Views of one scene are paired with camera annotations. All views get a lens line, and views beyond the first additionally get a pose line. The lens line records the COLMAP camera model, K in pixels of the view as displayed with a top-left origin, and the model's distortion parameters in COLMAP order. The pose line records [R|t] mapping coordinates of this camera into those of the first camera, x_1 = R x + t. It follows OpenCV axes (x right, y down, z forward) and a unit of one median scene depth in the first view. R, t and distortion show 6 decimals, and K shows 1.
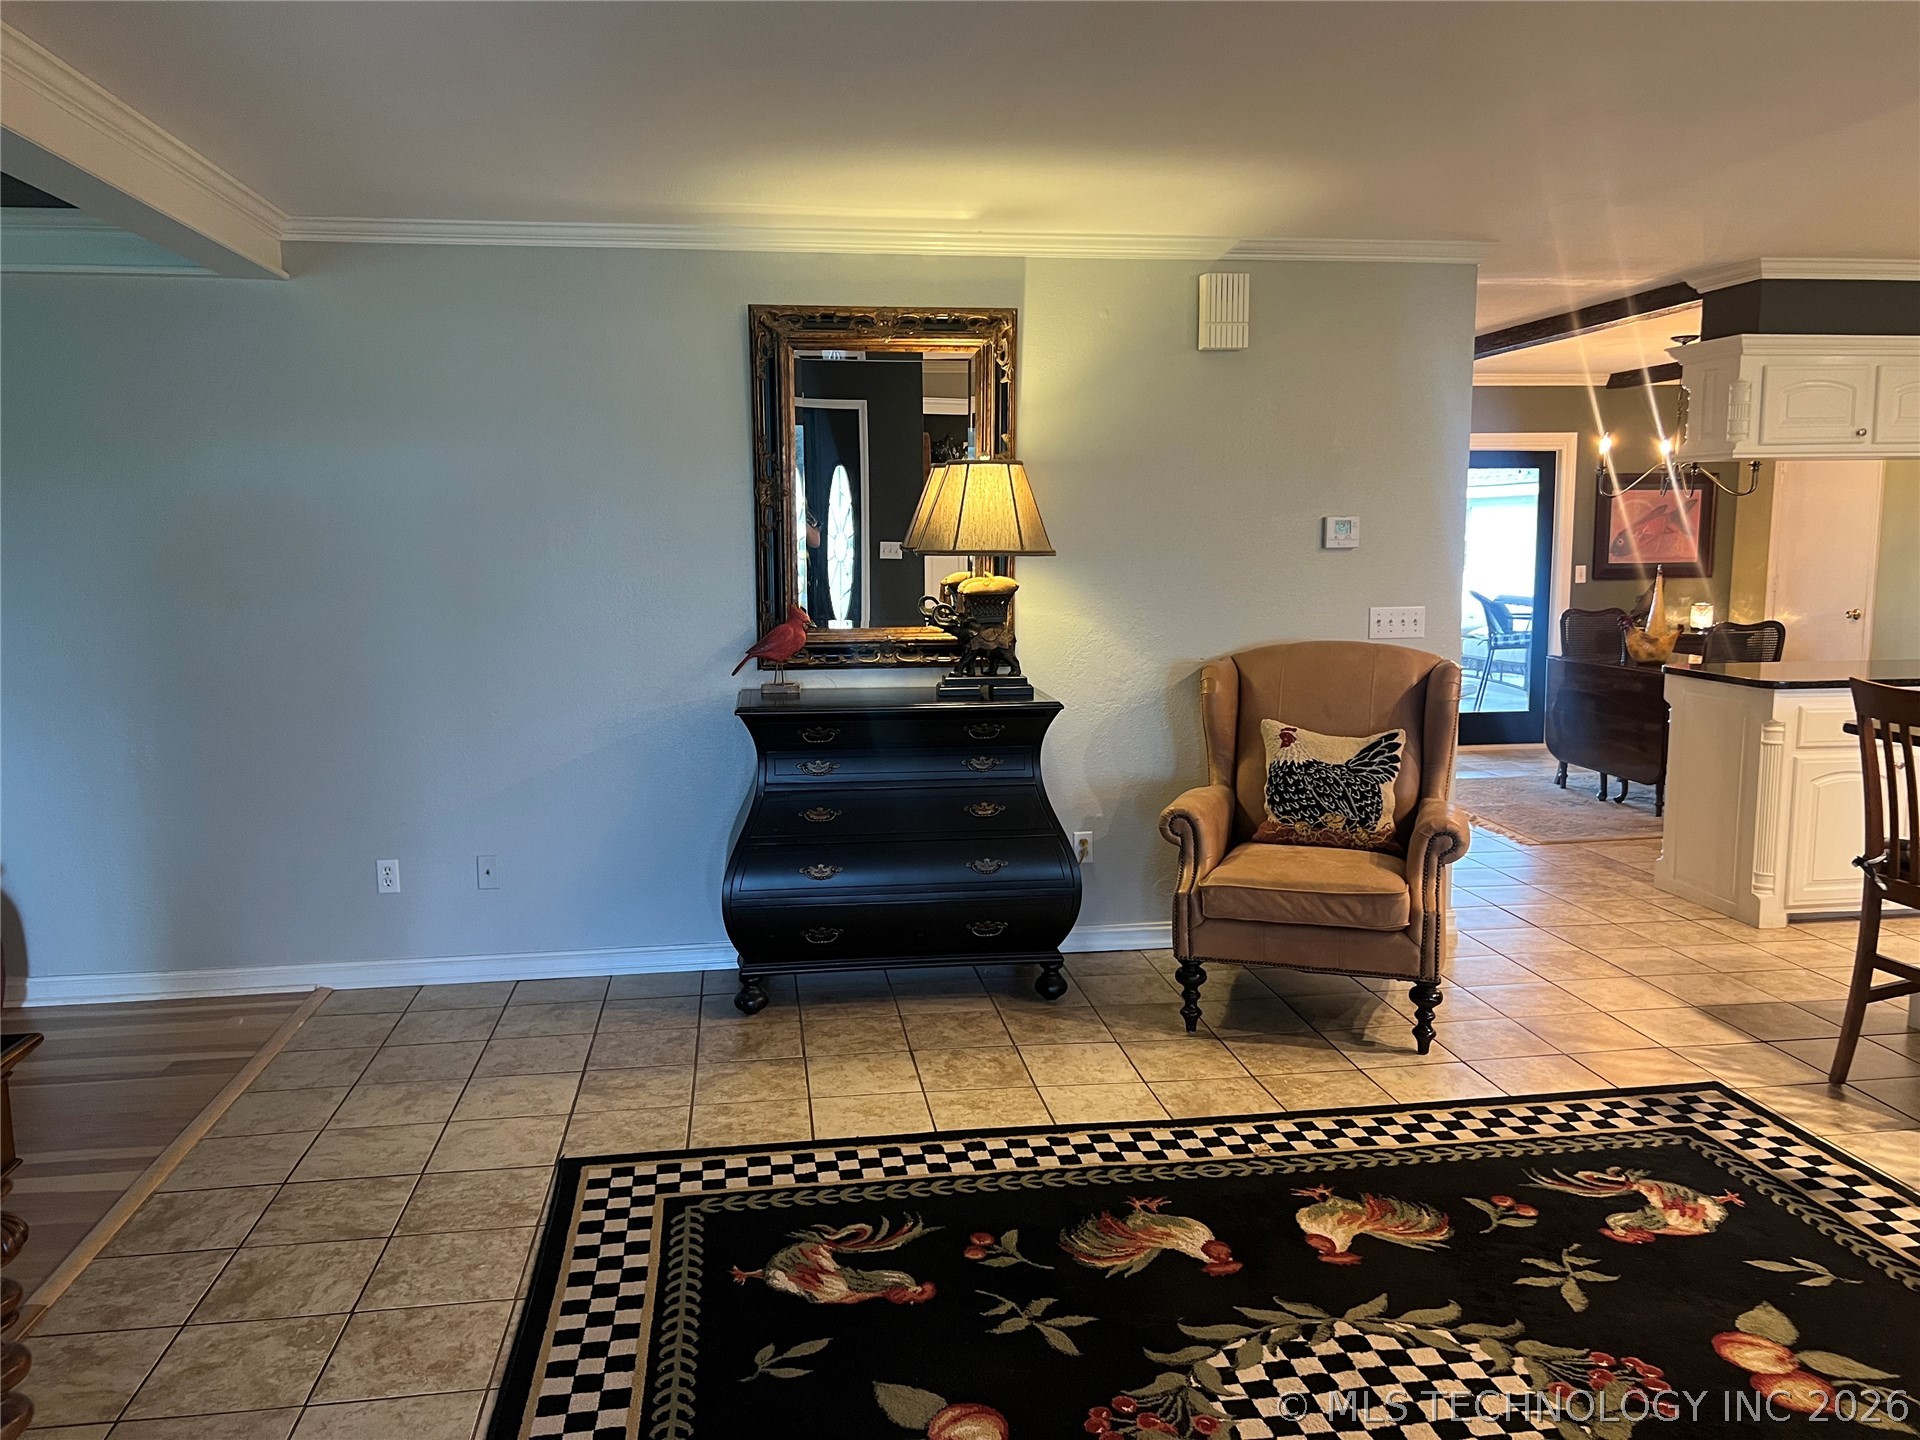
lens RADIAL K [[1449.5, 0, 982.1], [0, 1449.5, 700.3], [0, 0, 1]] dist [0.047013, -0.002935]
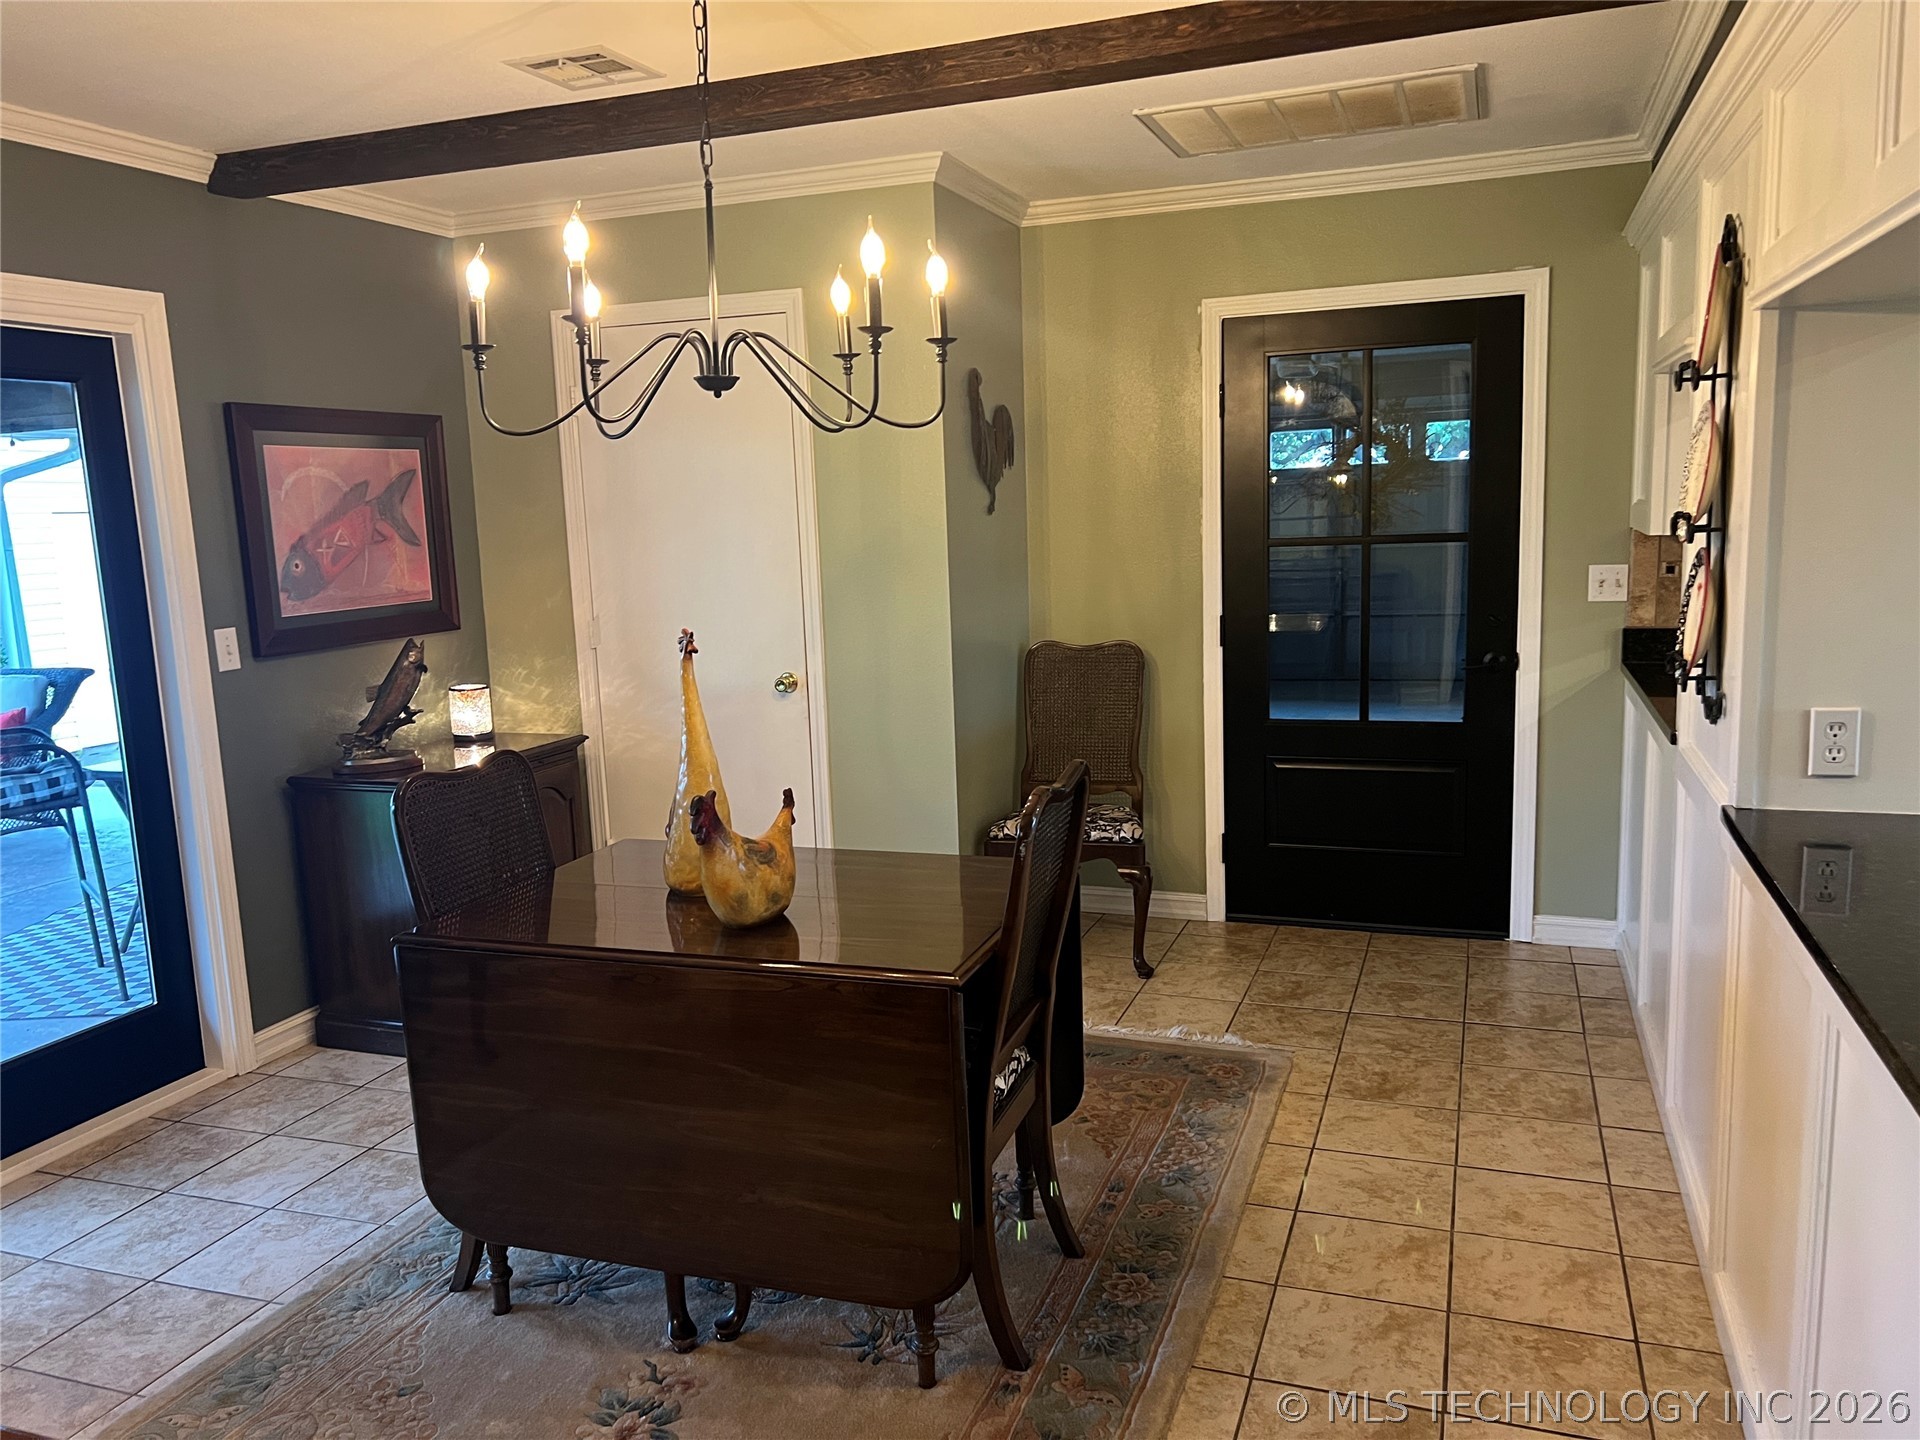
lens RADIAL K [[1459.1, 0, 938.3], [0, 1459.1, 718.3], [0, 0, 1]] dist [0.097507, -0.134287]
pose [[0.493238, -0.143574, 0.857965, 0.150221], [0.139547, 0.986572, 0.084871, -0.075117], [-0.858629, 0.077865, 0.506650, 0.623896]]
